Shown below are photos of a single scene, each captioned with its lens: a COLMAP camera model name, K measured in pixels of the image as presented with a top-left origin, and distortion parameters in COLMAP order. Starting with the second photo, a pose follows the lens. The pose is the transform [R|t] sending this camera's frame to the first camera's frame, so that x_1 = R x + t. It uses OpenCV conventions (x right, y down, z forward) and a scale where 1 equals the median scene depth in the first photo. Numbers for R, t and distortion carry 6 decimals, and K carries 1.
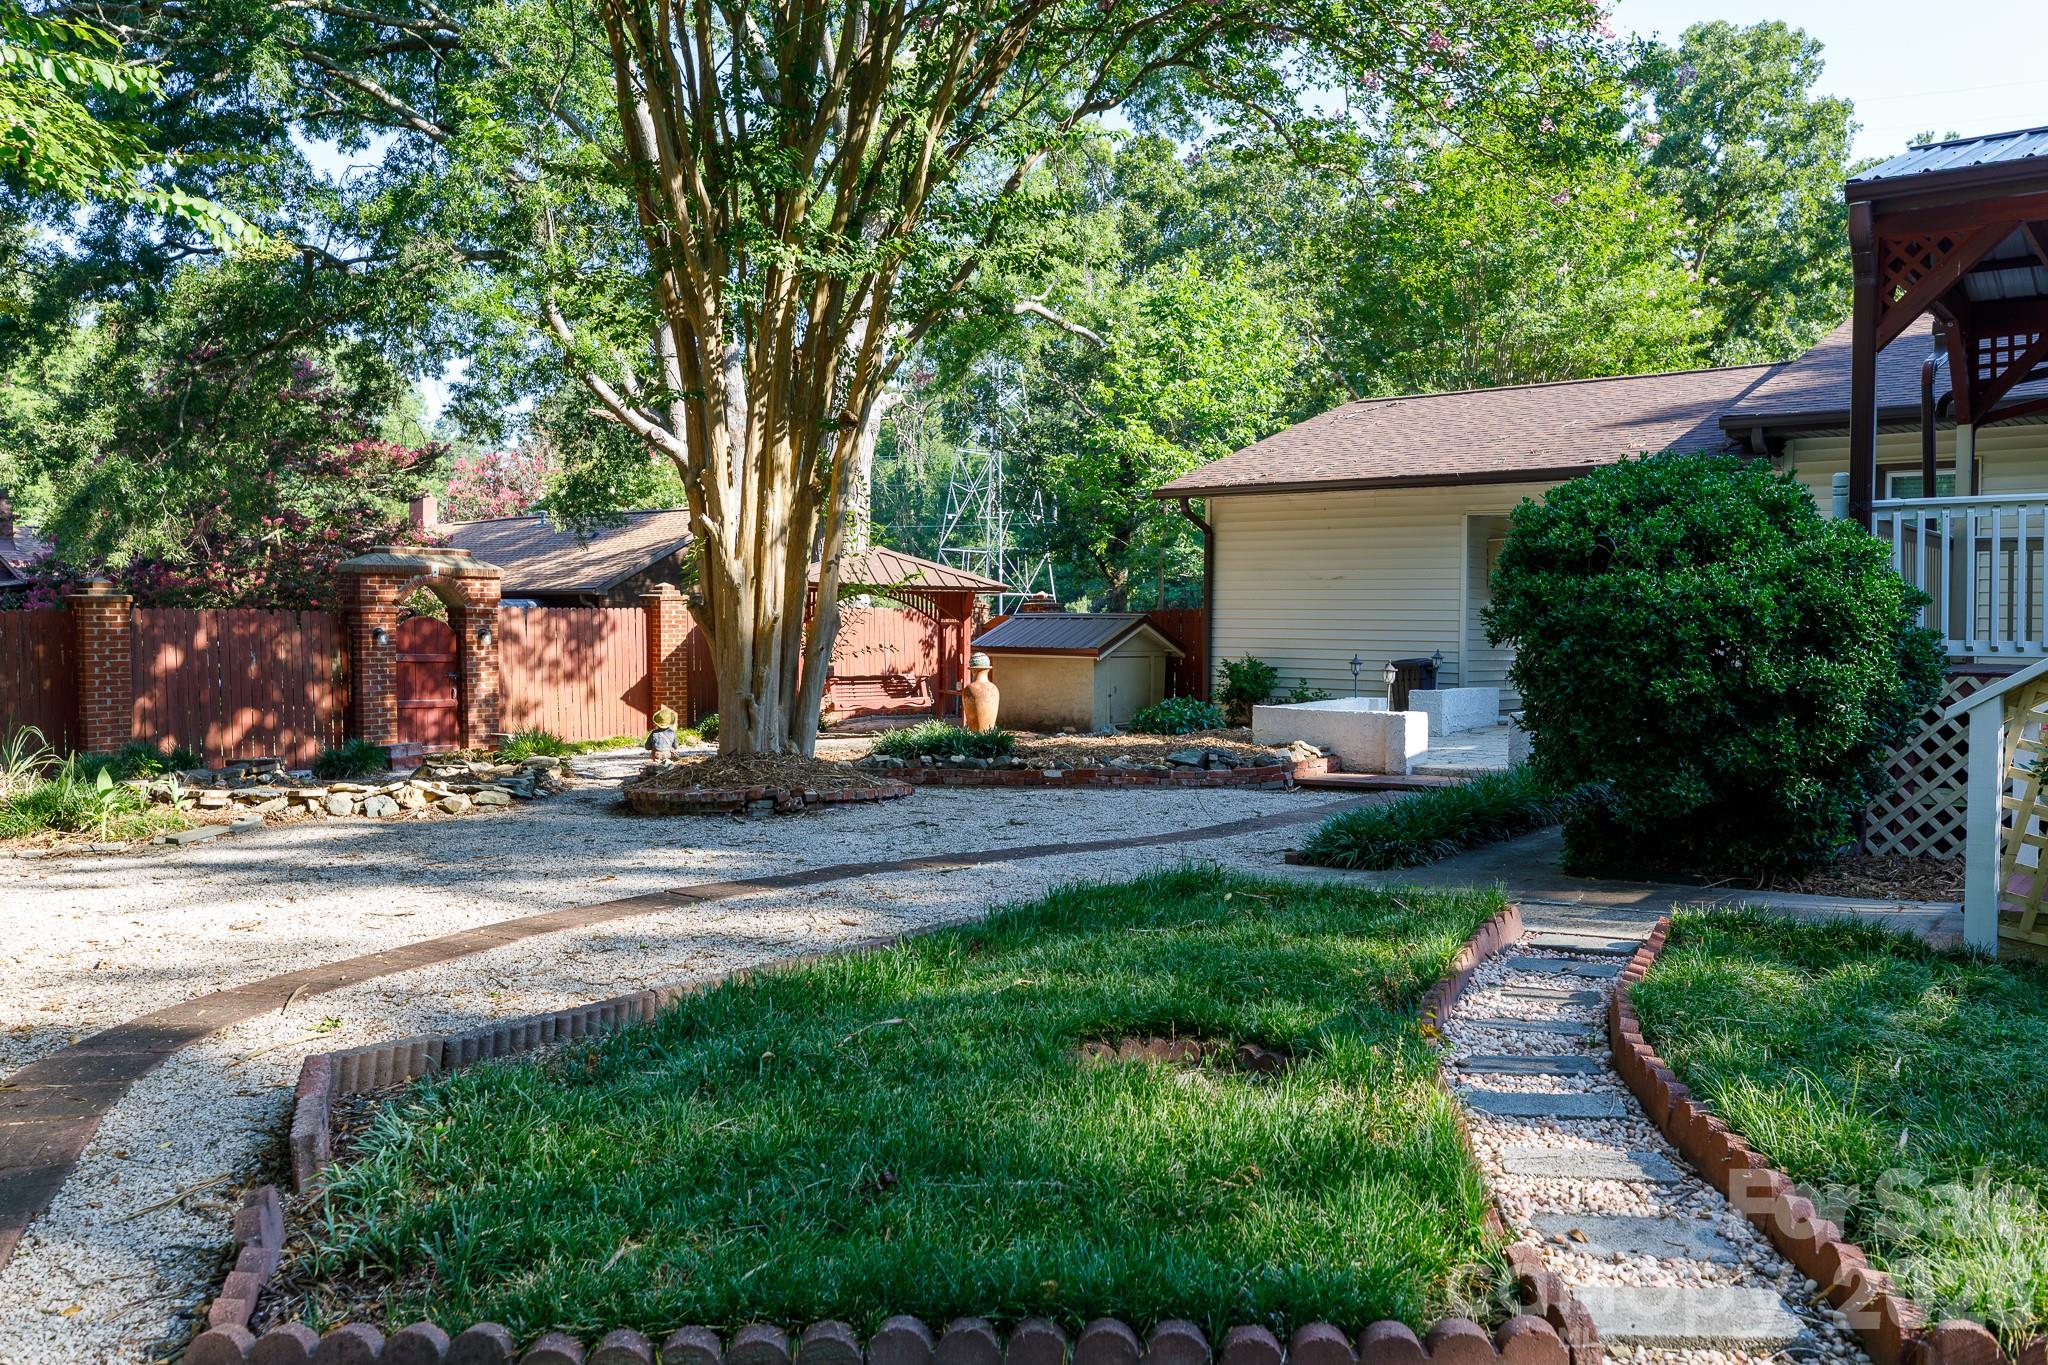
lens RADIAL K [[1597.8, 0, 1019.5], [0, 1597.8, 666.8], [0, 0, 1]] dist [0.002398, 0.003785]
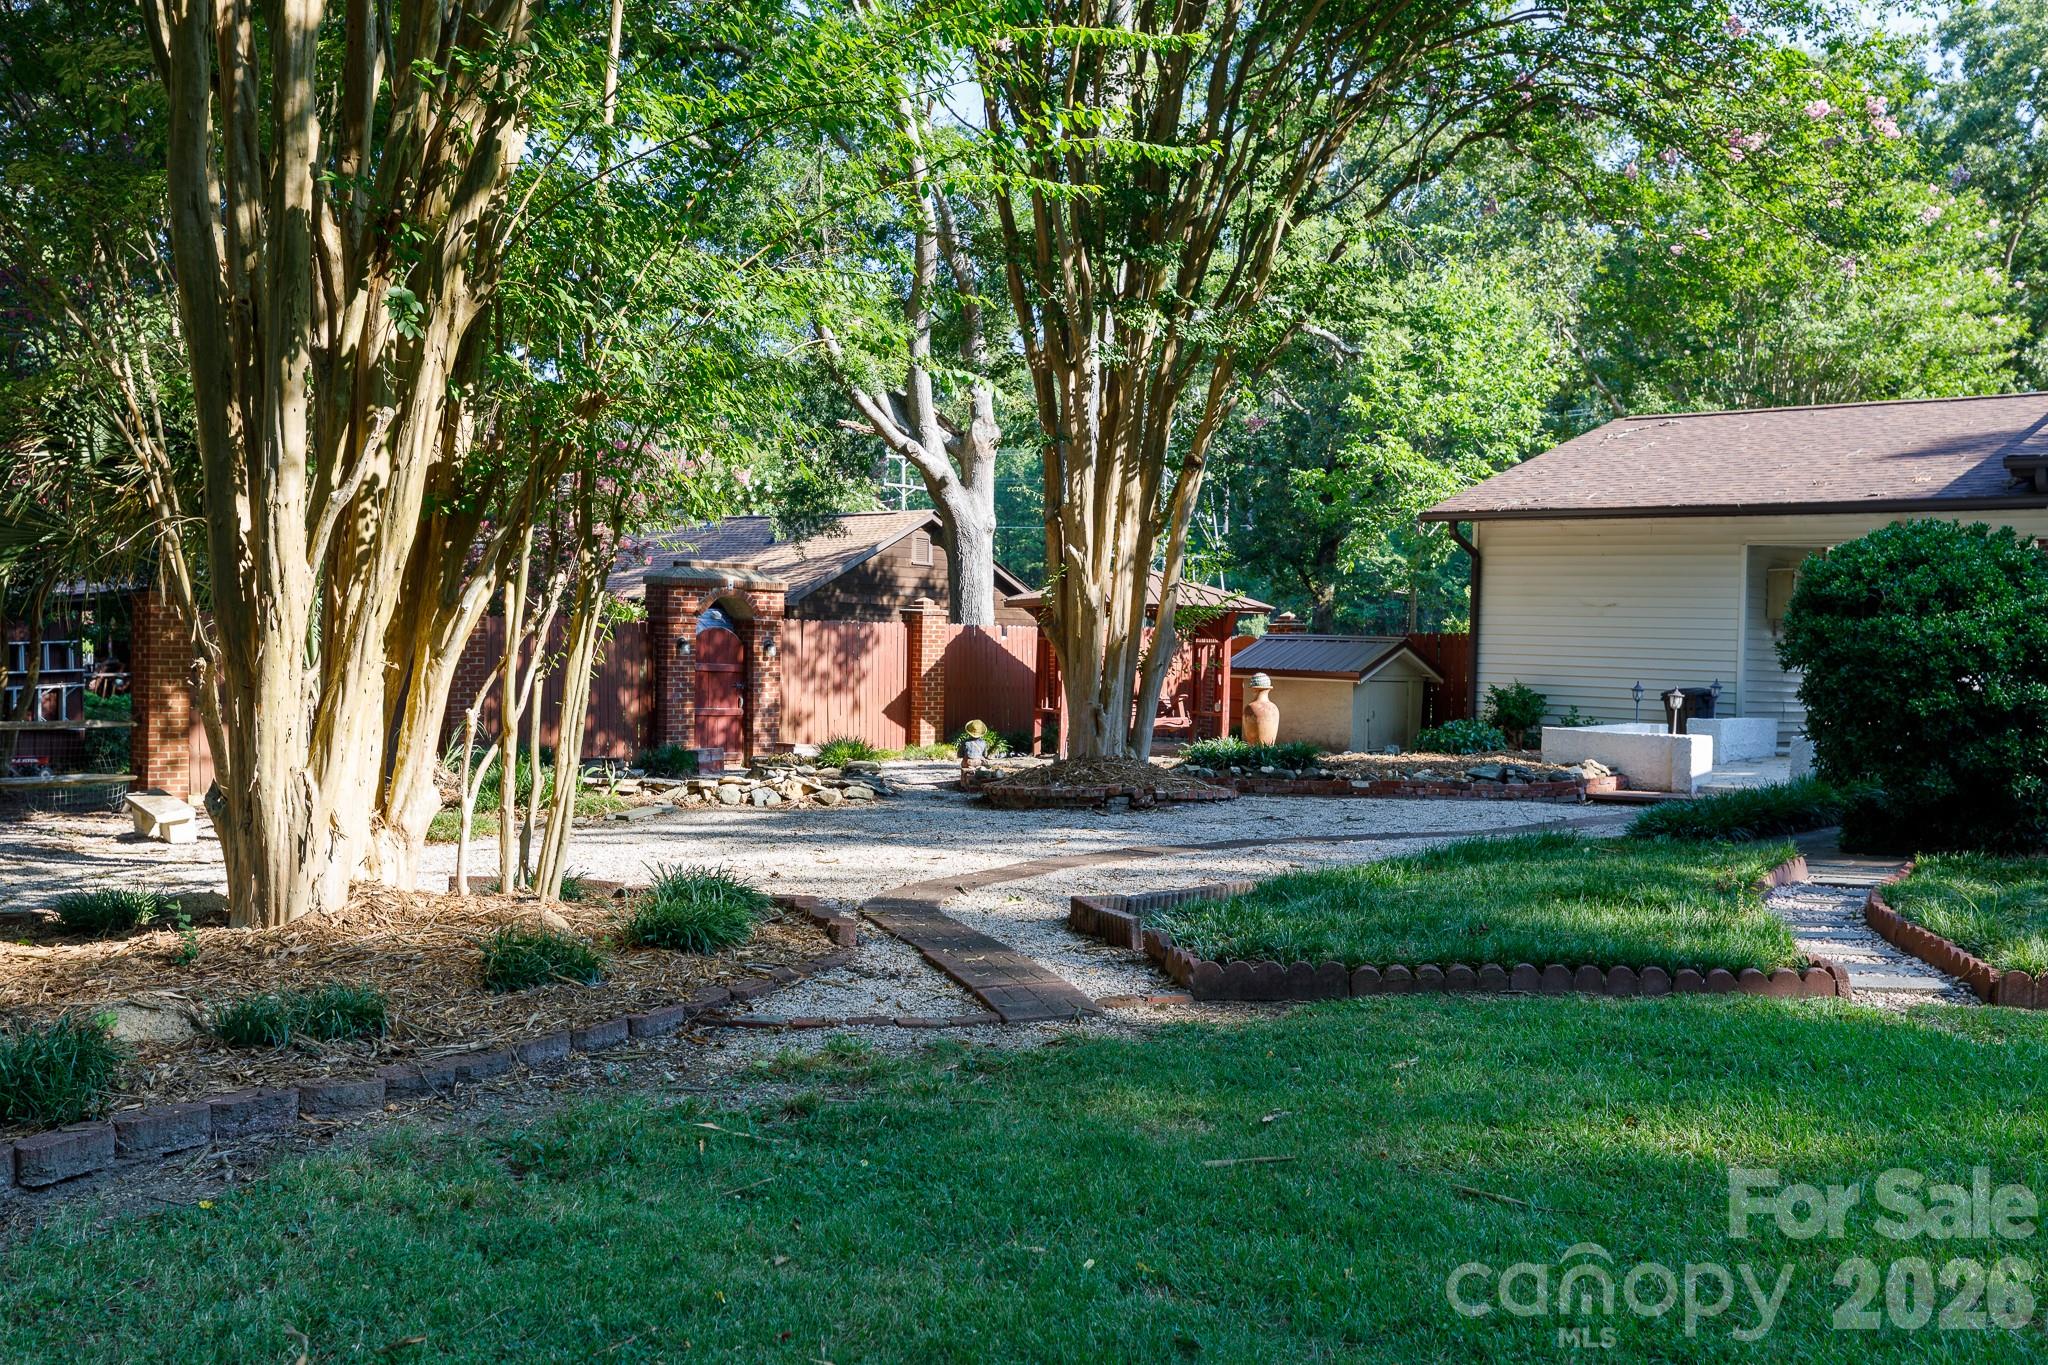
lens RADIAL K [[1980.8, 0, 1026.7], [0, 1980.8, 667.6], [0, 0, 1]] dist [-0.001570, 0.014131]
pose [[0.997706, 0.019896, -0.064703, -0.101076], [-0.020815, 0.999691, -0.013559, 0.008903], [0.064413, 0.014875, 0.997812, -0.303696]]
